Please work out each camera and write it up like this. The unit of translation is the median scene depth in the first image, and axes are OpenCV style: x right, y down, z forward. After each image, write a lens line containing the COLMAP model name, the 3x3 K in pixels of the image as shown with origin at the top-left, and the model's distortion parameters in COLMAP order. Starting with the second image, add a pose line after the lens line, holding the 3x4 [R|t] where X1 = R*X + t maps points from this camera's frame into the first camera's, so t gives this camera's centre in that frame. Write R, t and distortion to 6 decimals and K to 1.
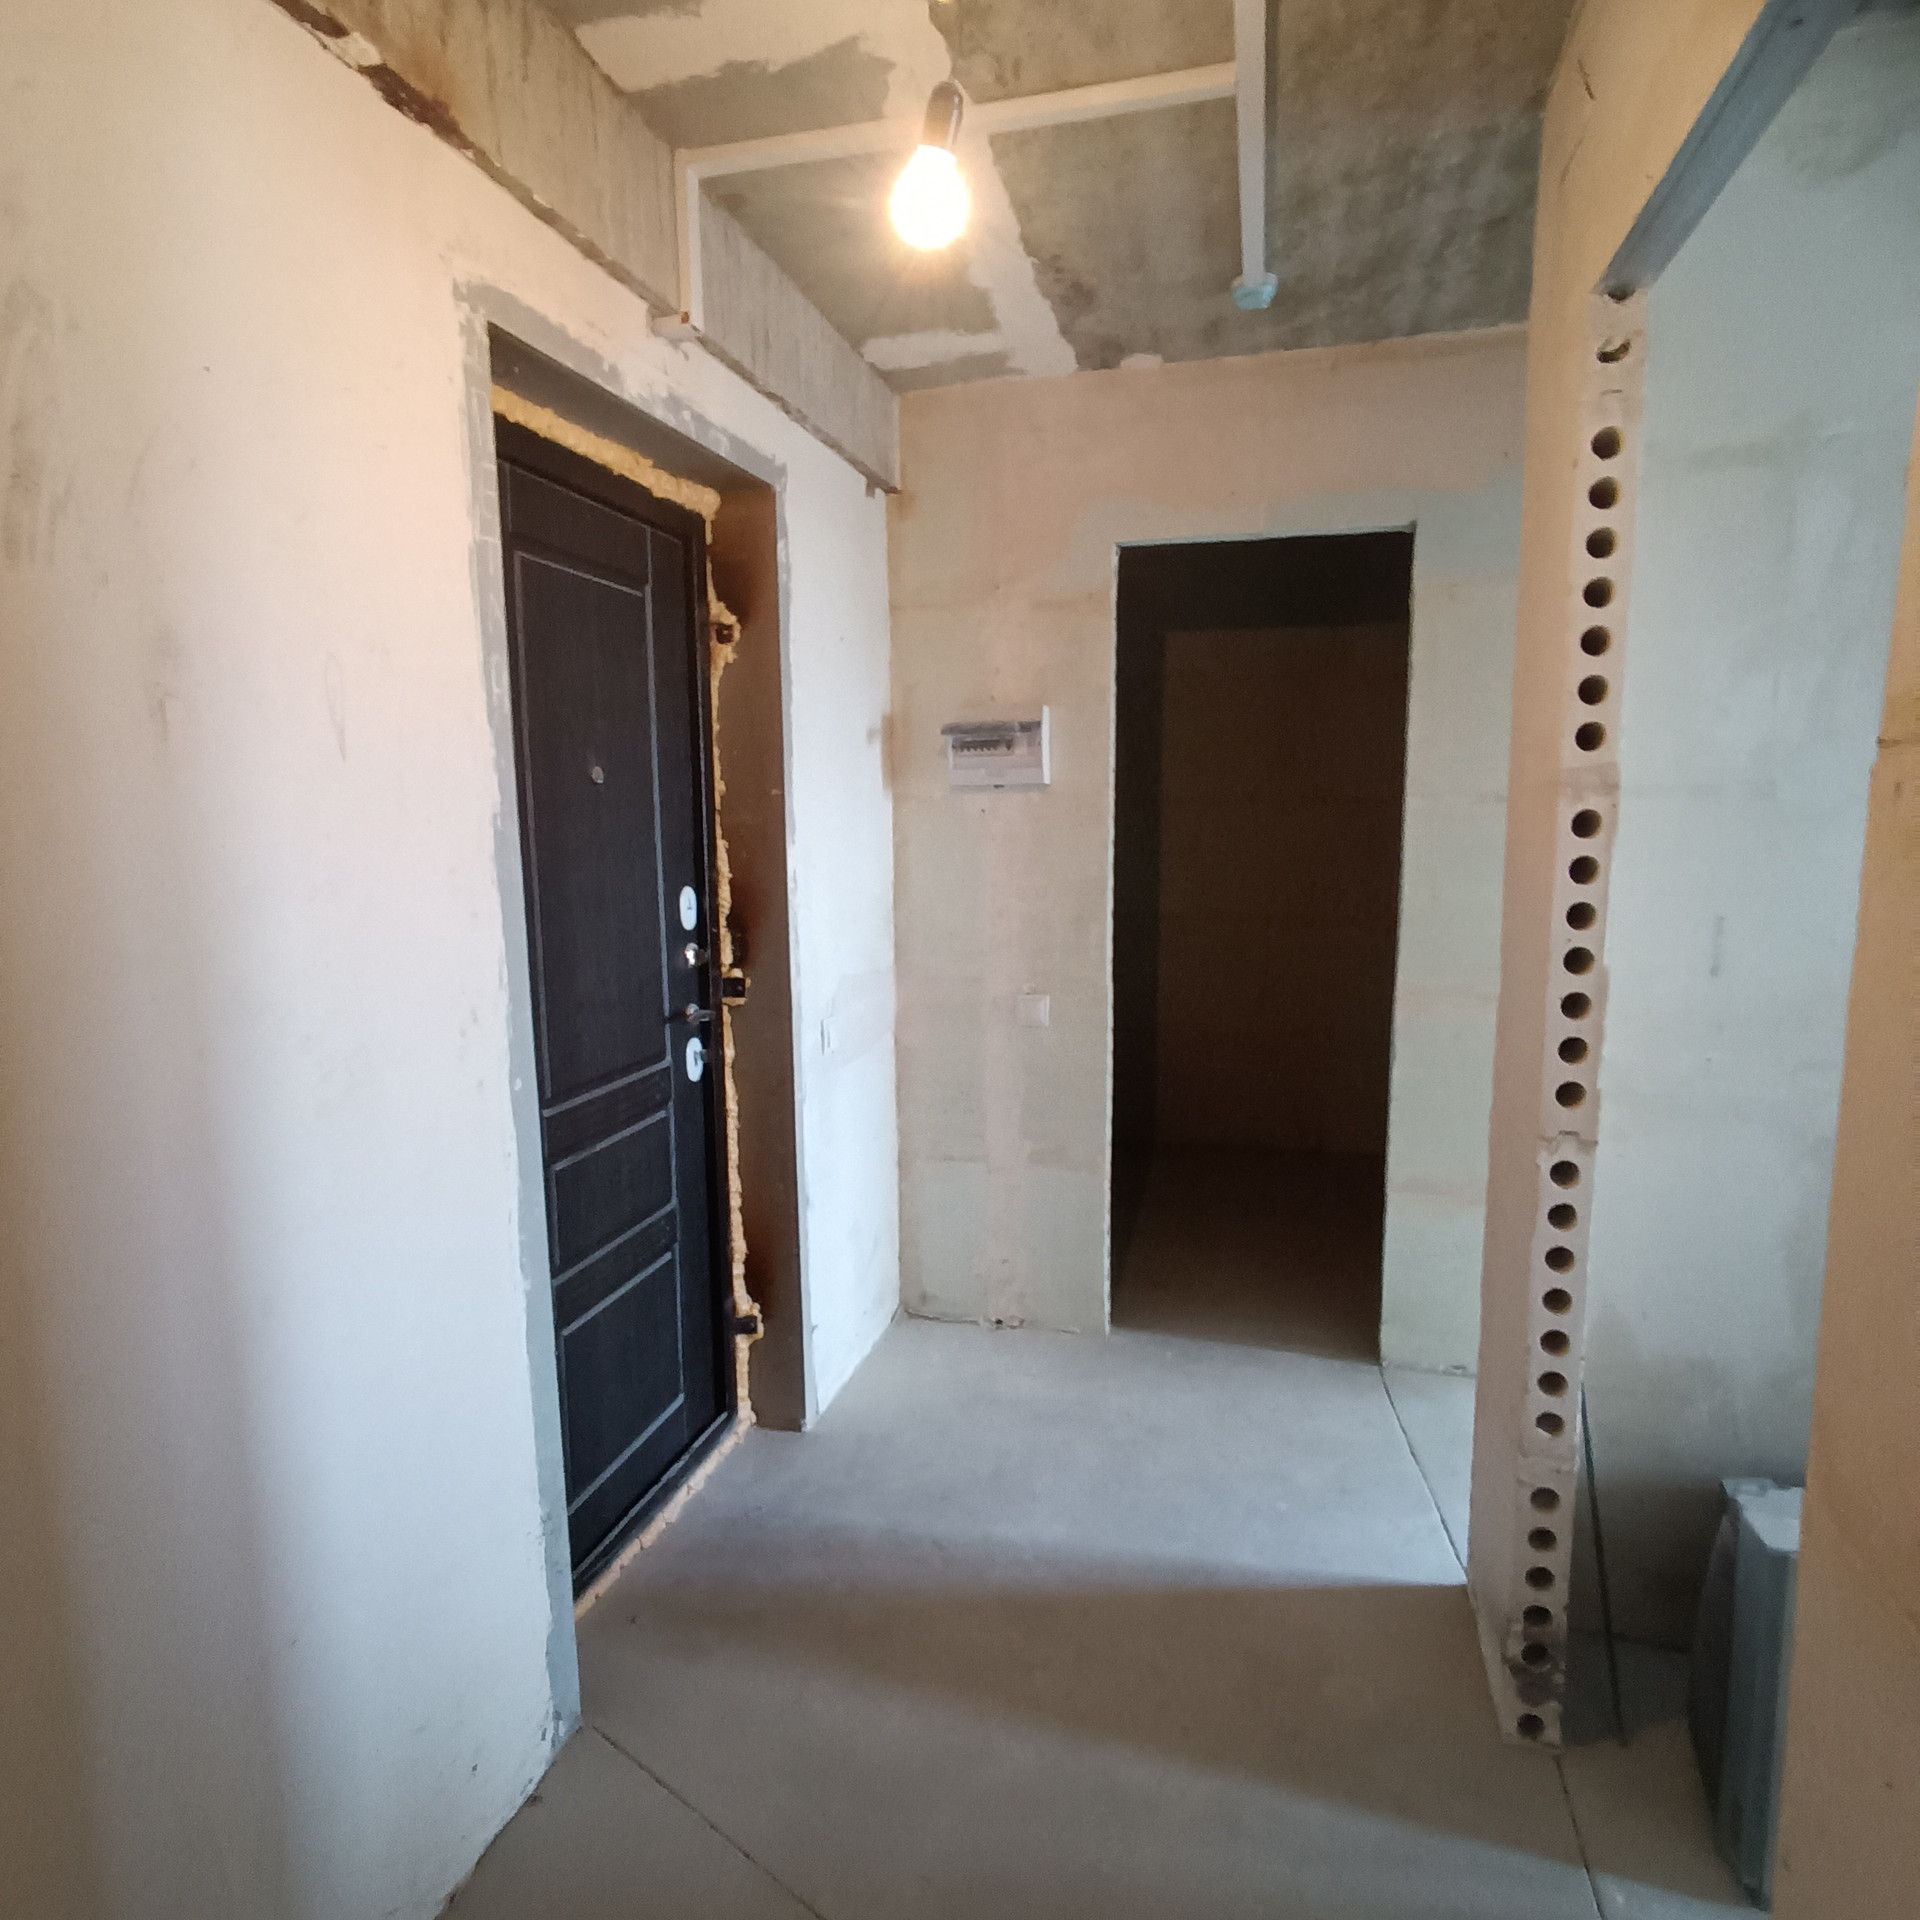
lens RADIAL K [[1163.7, 0, 939.3], [0, 1163.7, 970.1], [0, 0, 1]] dist [-0.032154, 0.035082]
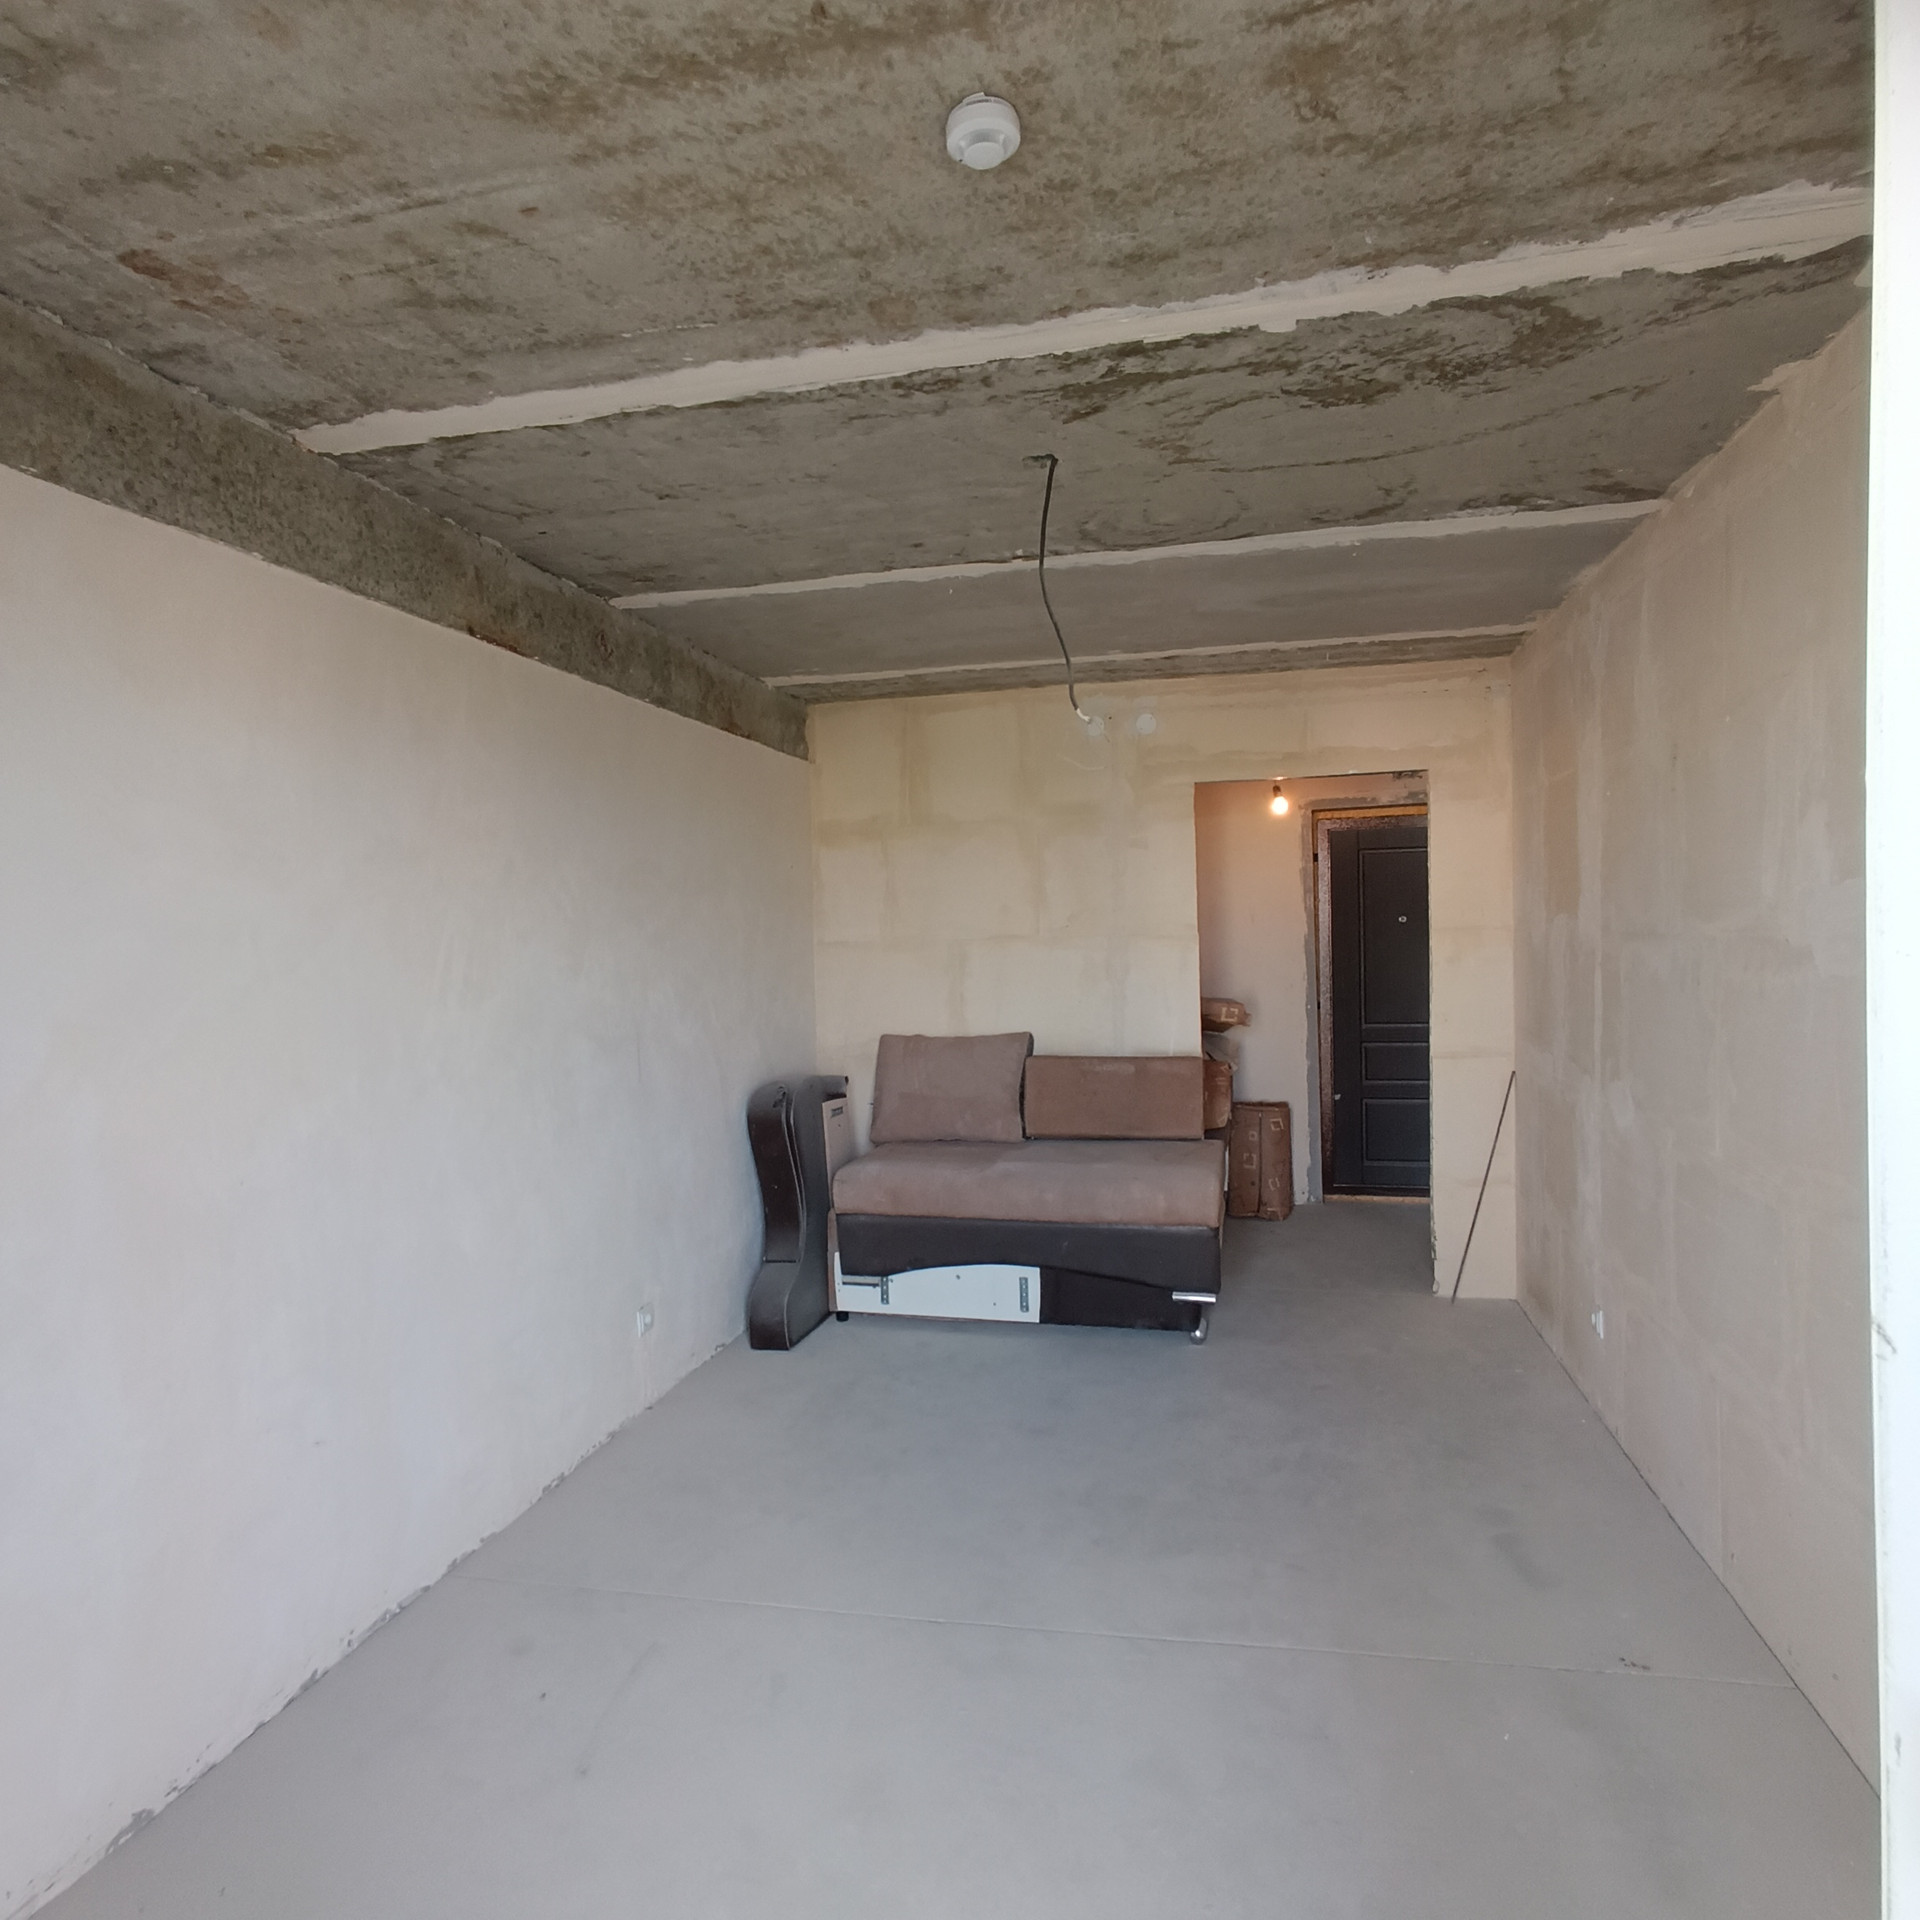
lens RADIAL K [[1163.7, 0, 965.6], [0, 1163.7, 965.9], [0, 0, 1]] dist [-0.032154, 0.035082]
pose [[0.055862, 0.042029, -0.997554, 3.381402], [-0.109449, 0.993350, 0.035723, -0.045071], [0.992421, 0.107186, 0.060091, -0.338297]]
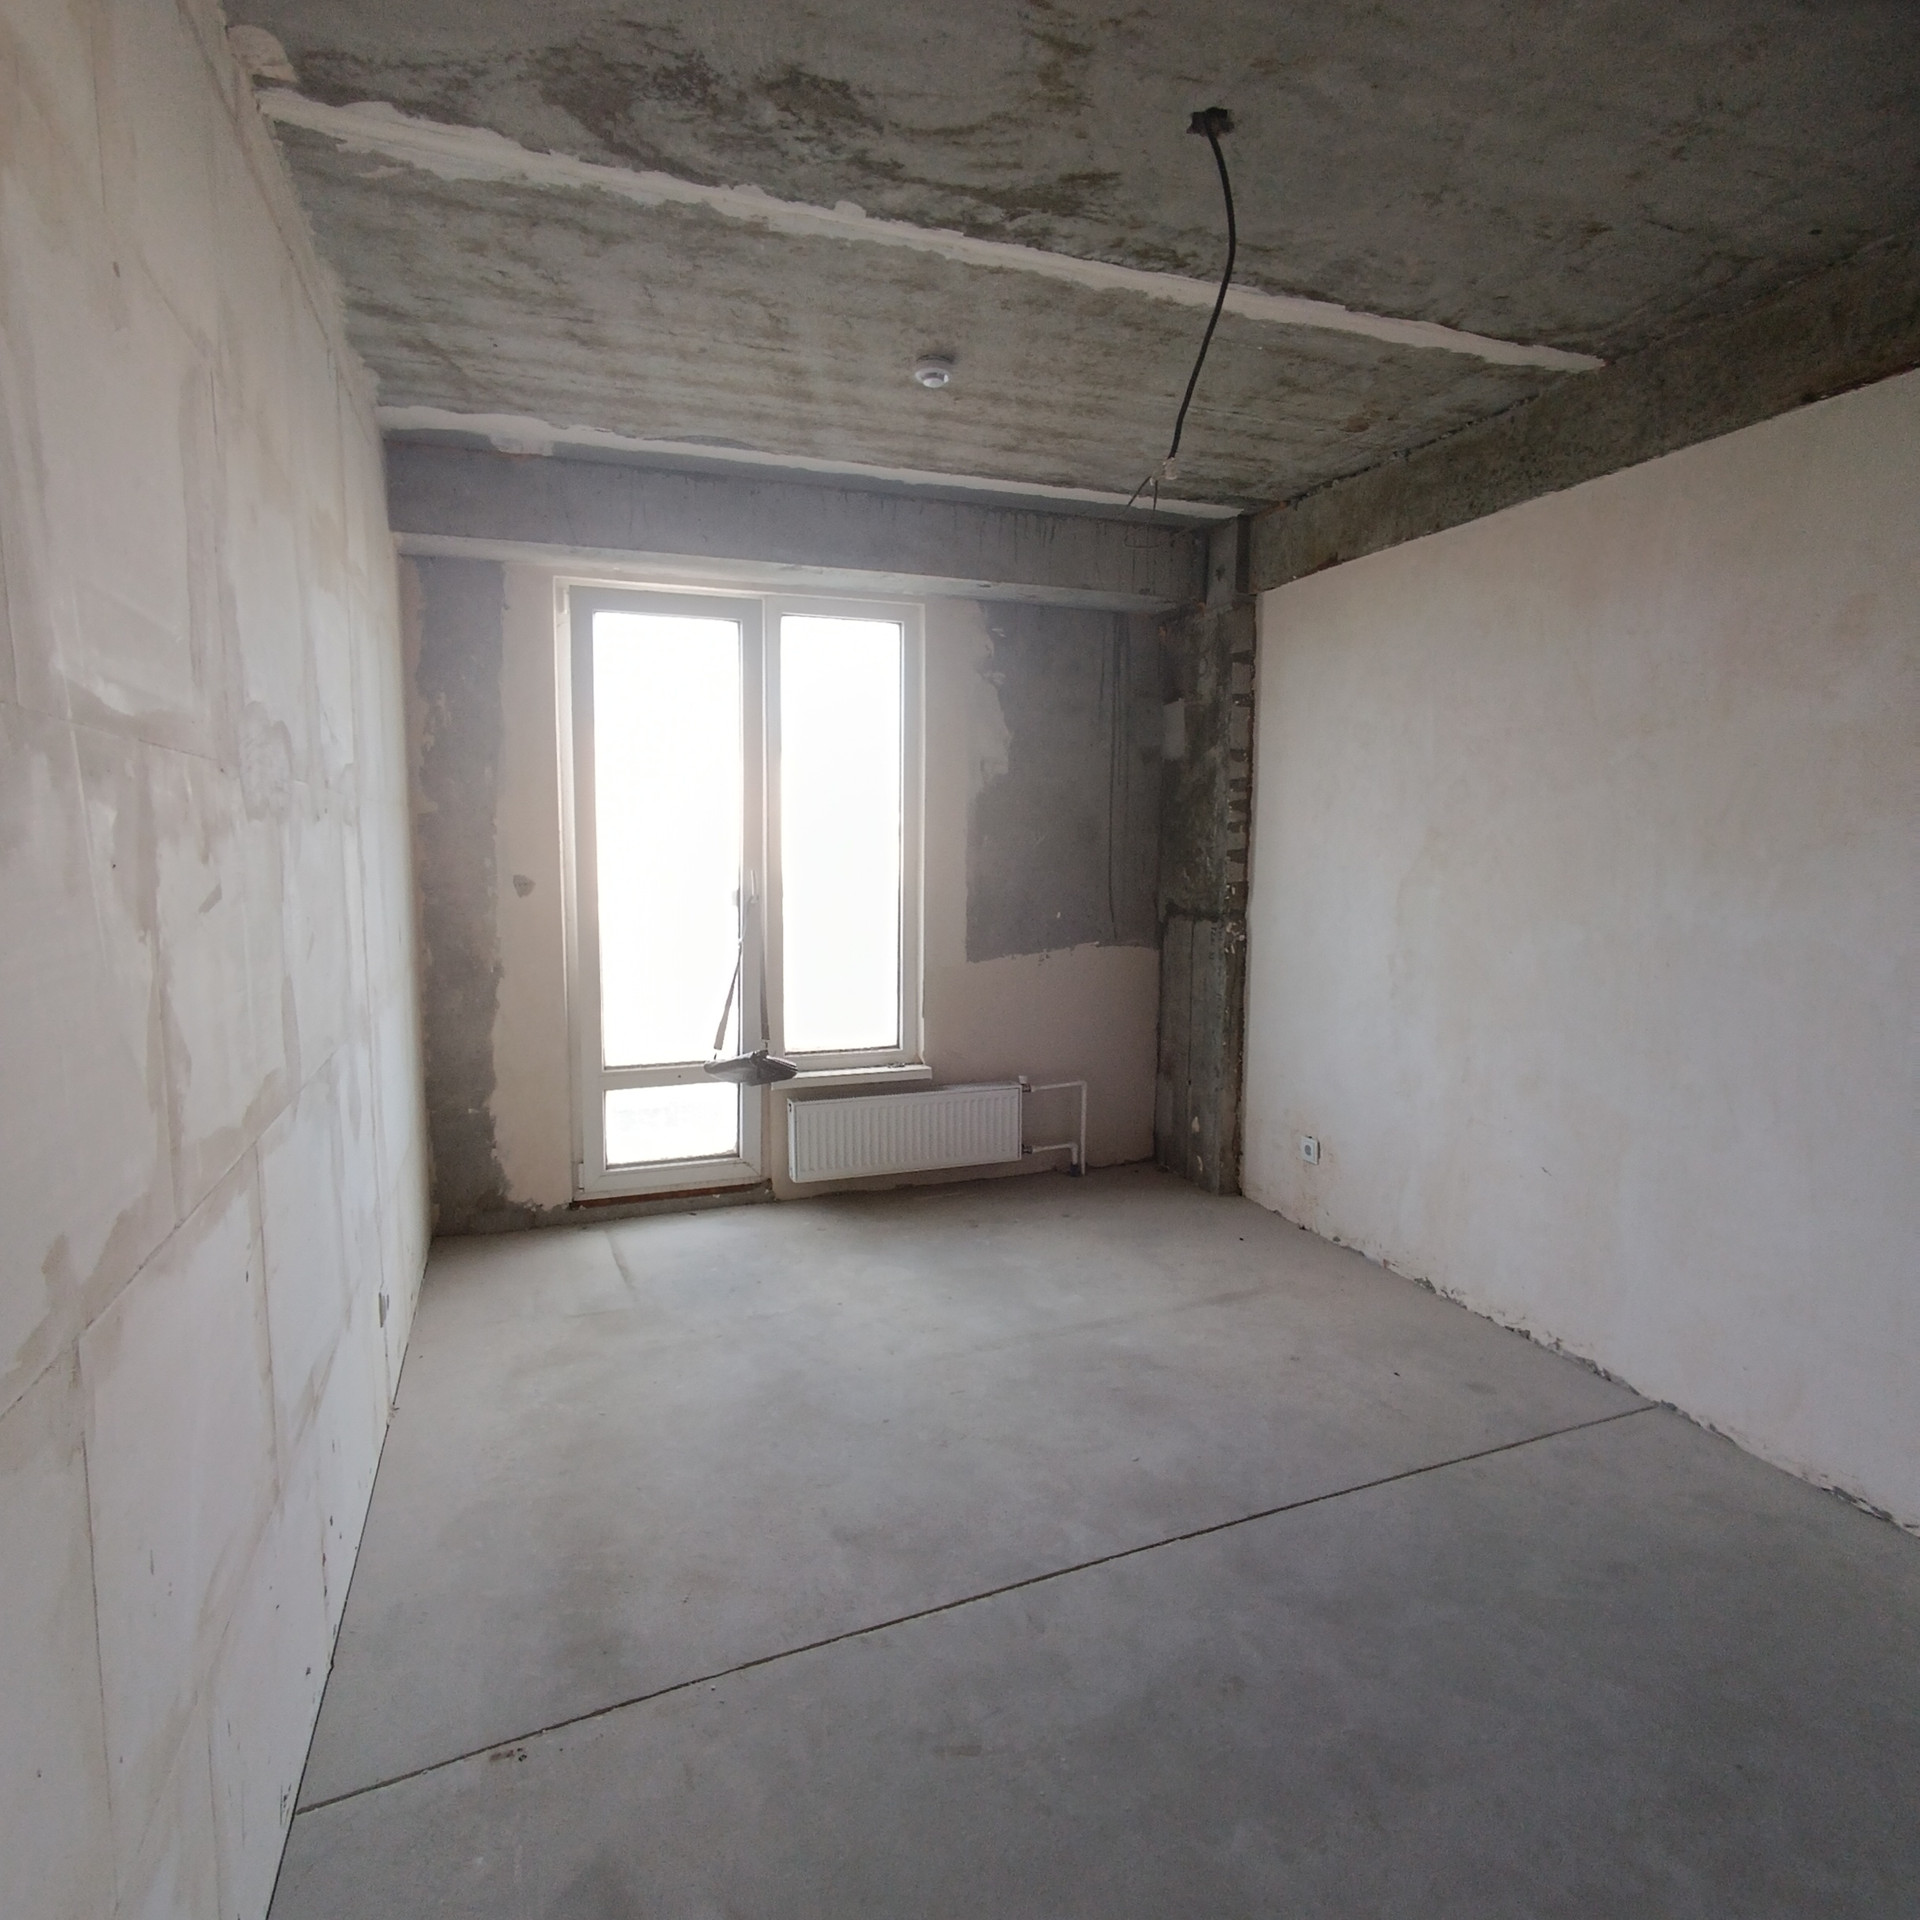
lens RADIAL K [[1163.7, 0, 955.7], [0, 1163.7, 956.4], [0, 0, 1]] dist [-0.032154, 0.035082]
pose [[-0.597946, -0.073208, 0.798186, 0.943758], [0.108951, 0.979154, 0.171424, -0.083737], [-0.794097, 0.189465, -0.577506, 0.831080]]
